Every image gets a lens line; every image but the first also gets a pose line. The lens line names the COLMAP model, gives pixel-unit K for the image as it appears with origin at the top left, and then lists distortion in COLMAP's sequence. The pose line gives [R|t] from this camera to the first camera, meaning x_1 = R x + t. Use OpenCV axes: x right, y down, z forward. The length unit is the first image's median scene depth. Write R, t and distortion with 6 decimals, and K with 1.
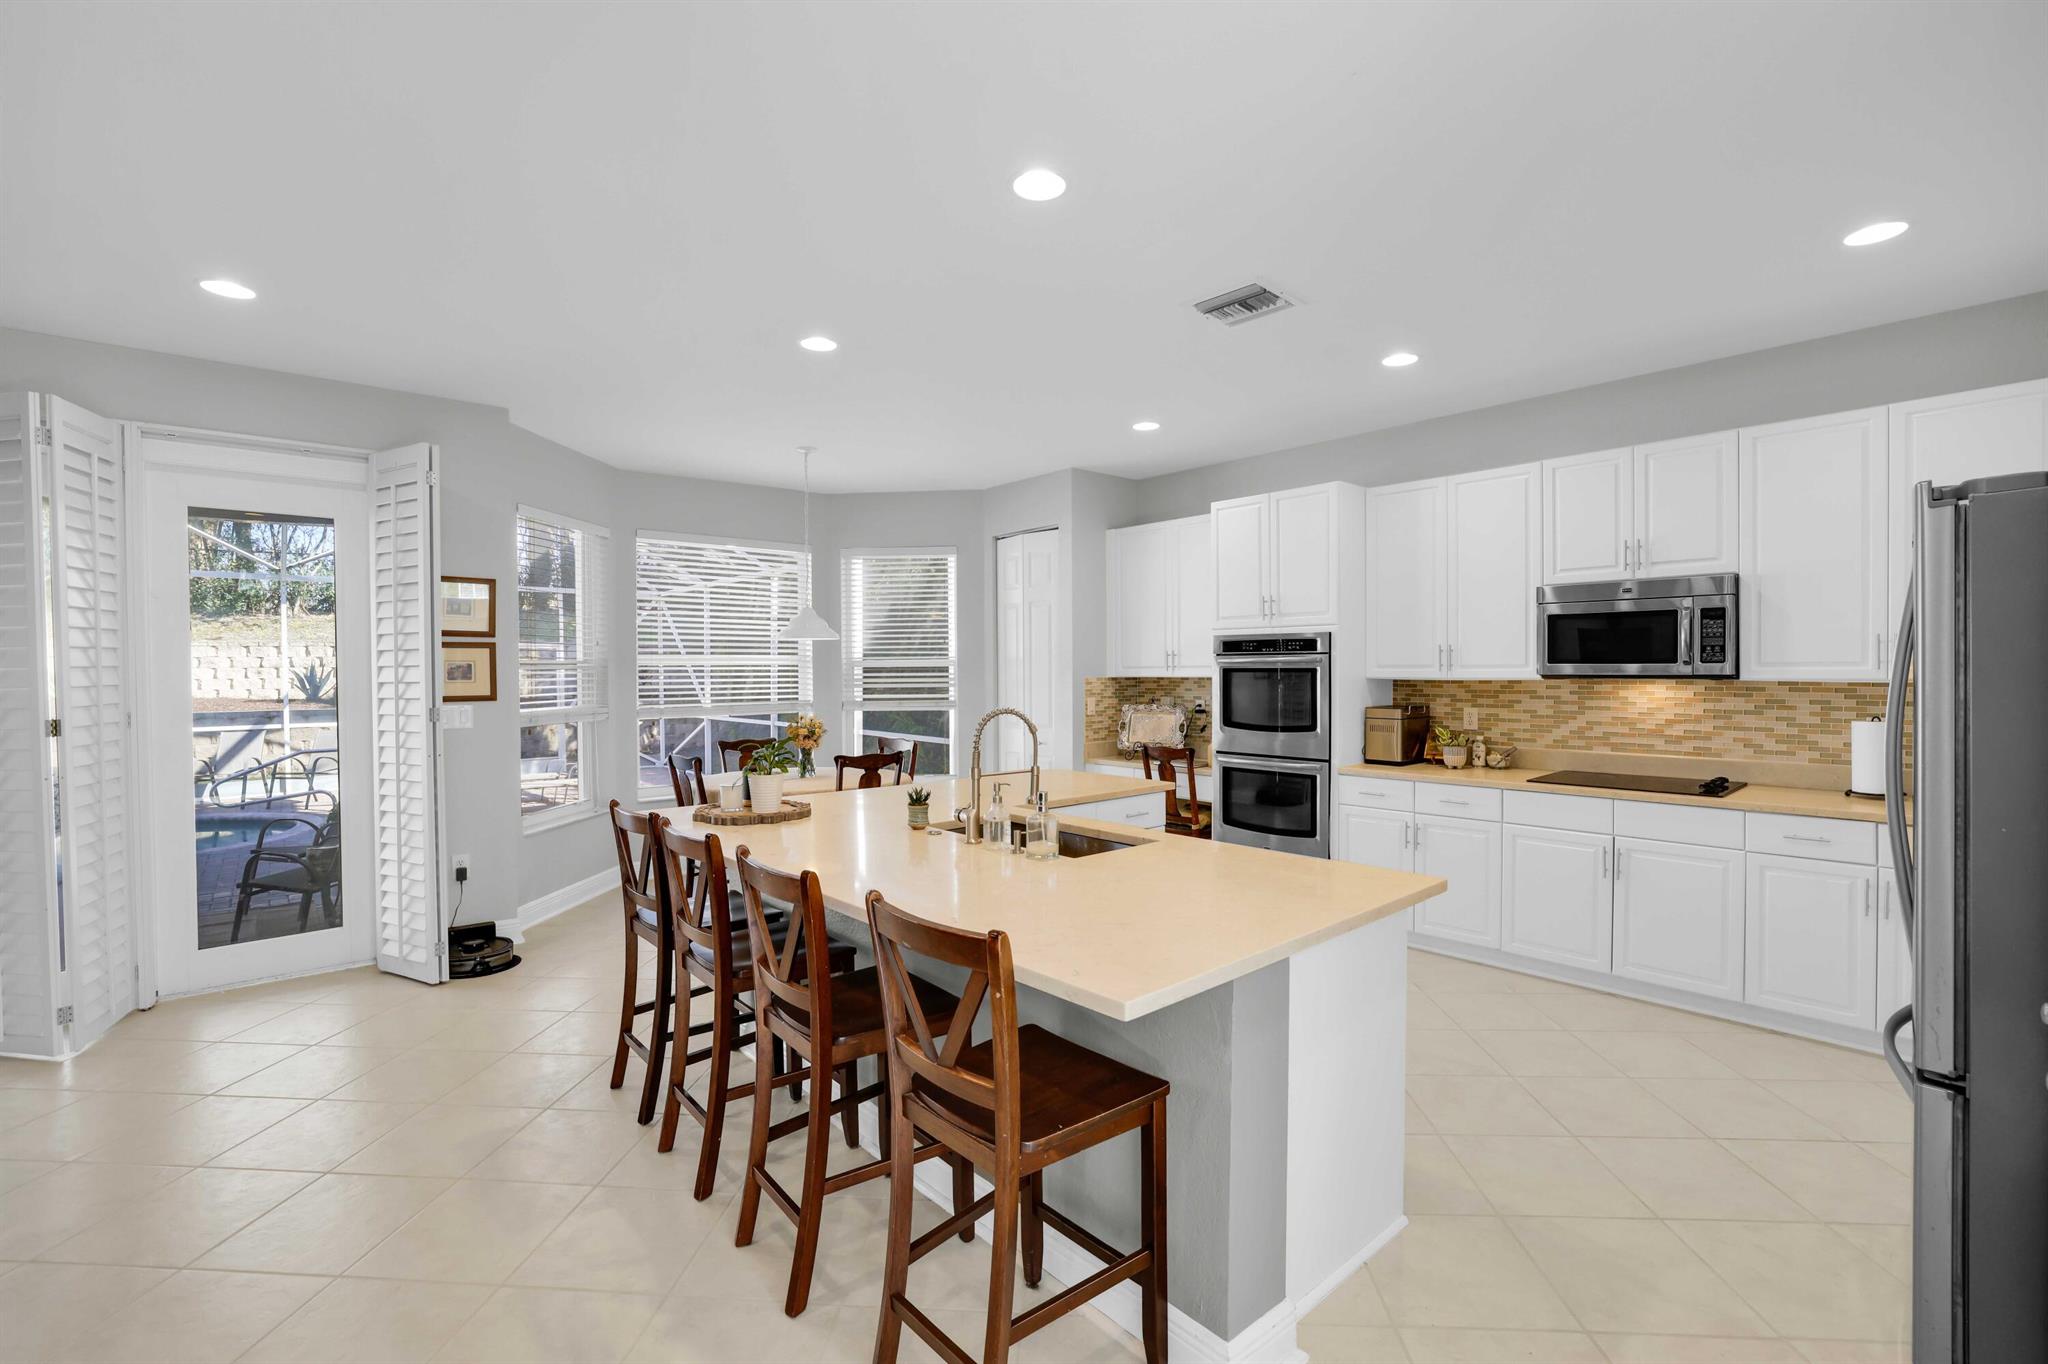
lens RADIAL K [[881.5, 0, 1026.3], [0, 881.5, 684.6], [0, 0, 1]] dist [-0.043119, 0.015562]
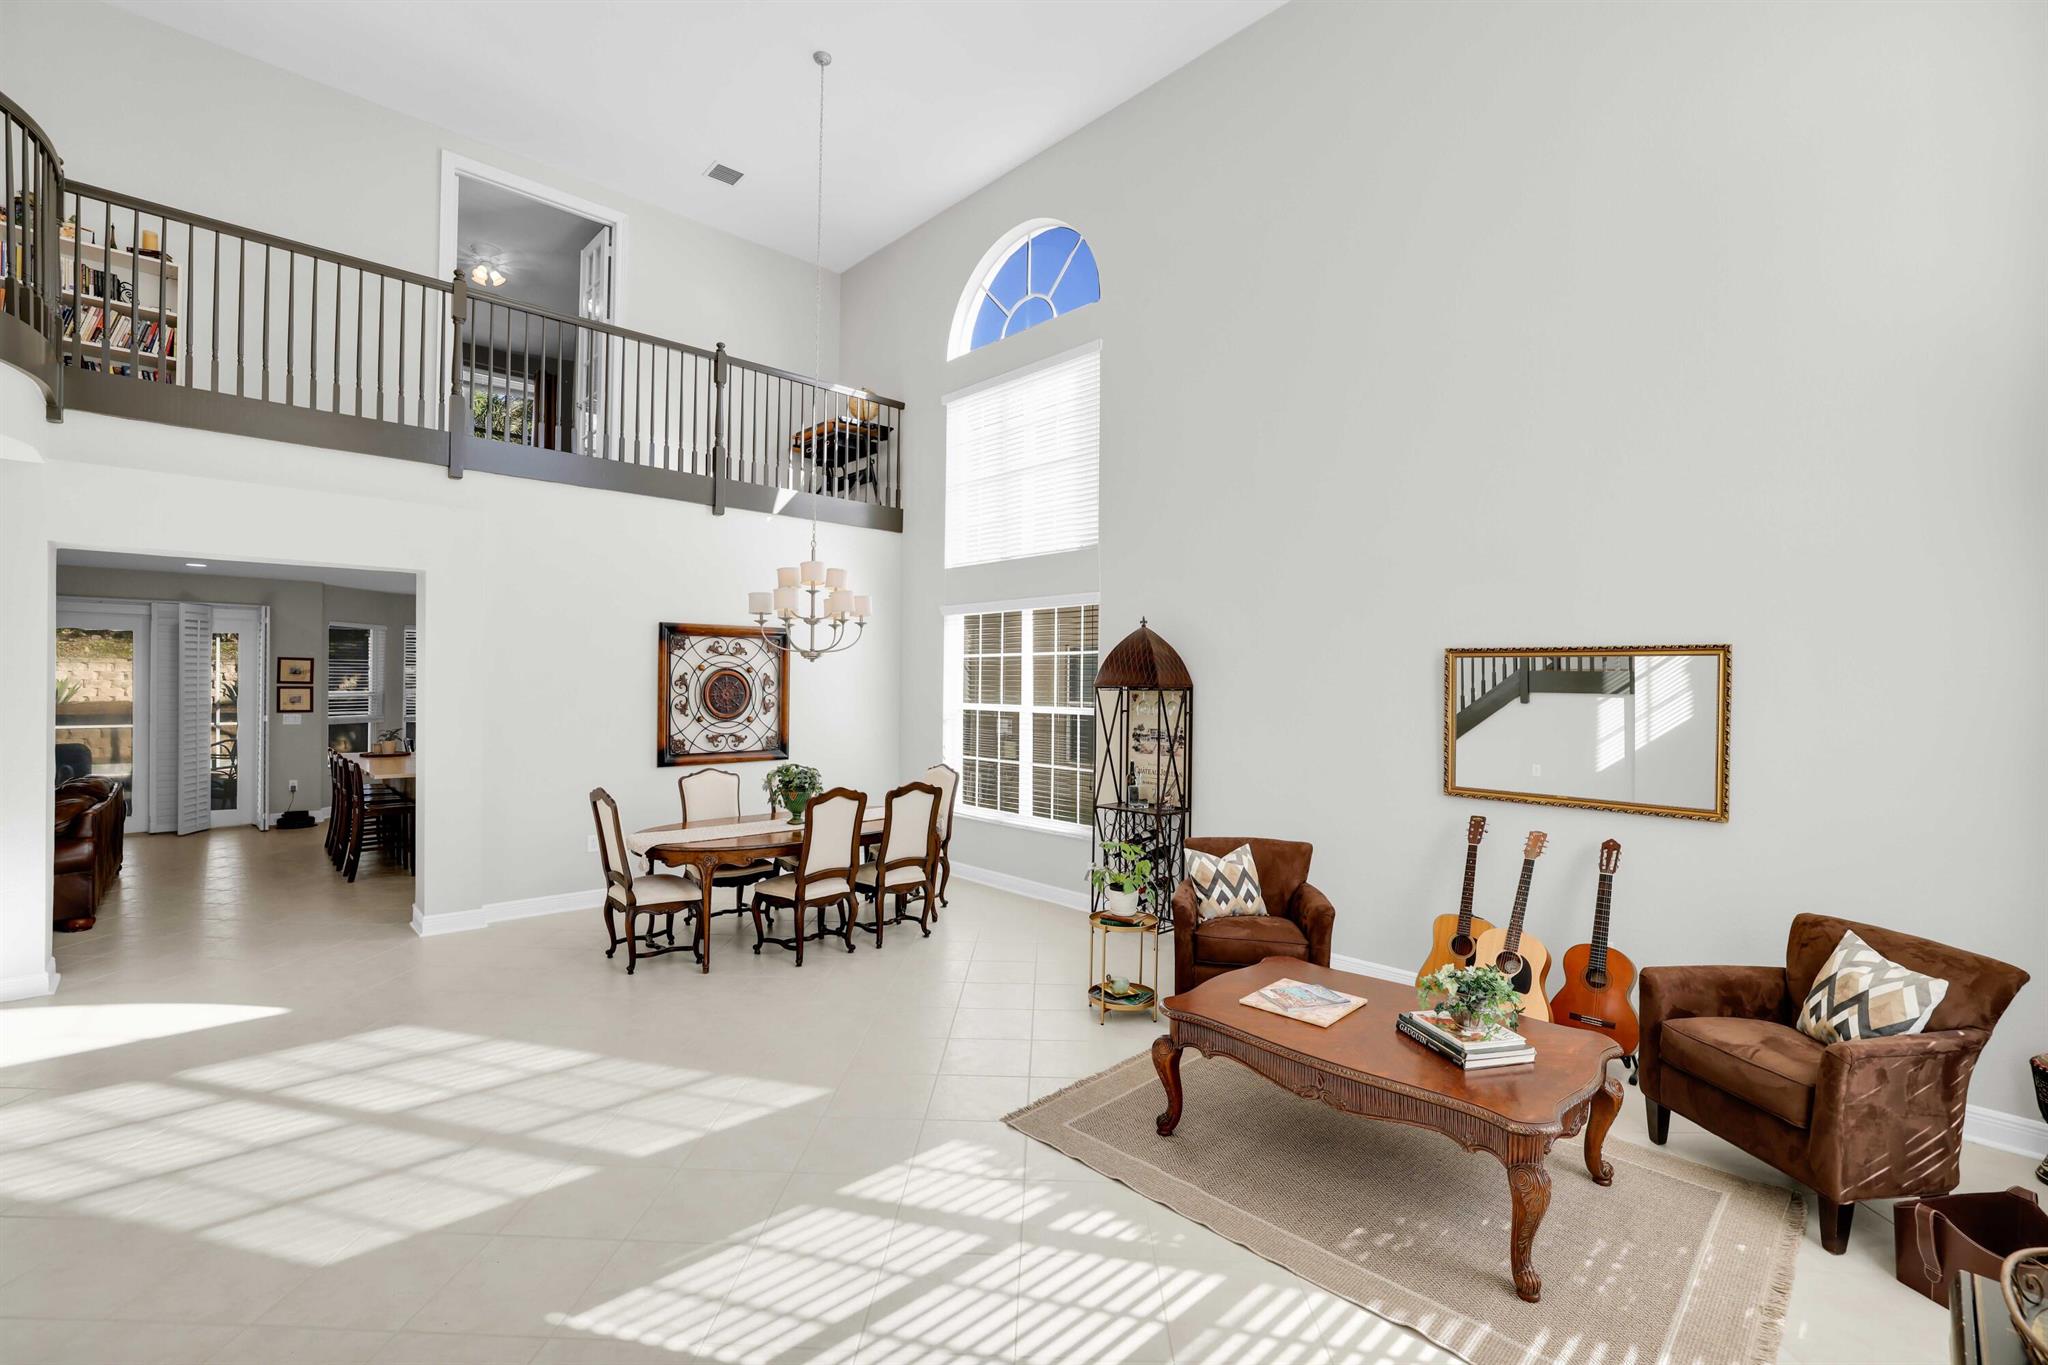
lens RADIAL K [[881.5, 0, 1026.3], [0, 881.5, 685.1], [0, 0, 1]] dist [-0.043119, 0.015562]
pose [[0.998966, 0.015575, 0.042723, 1.158908], [-0.014964, 0.999782, -0.014590, -0.048211], [-0.042941, 0.013935, 0.998980, -1.330700]]
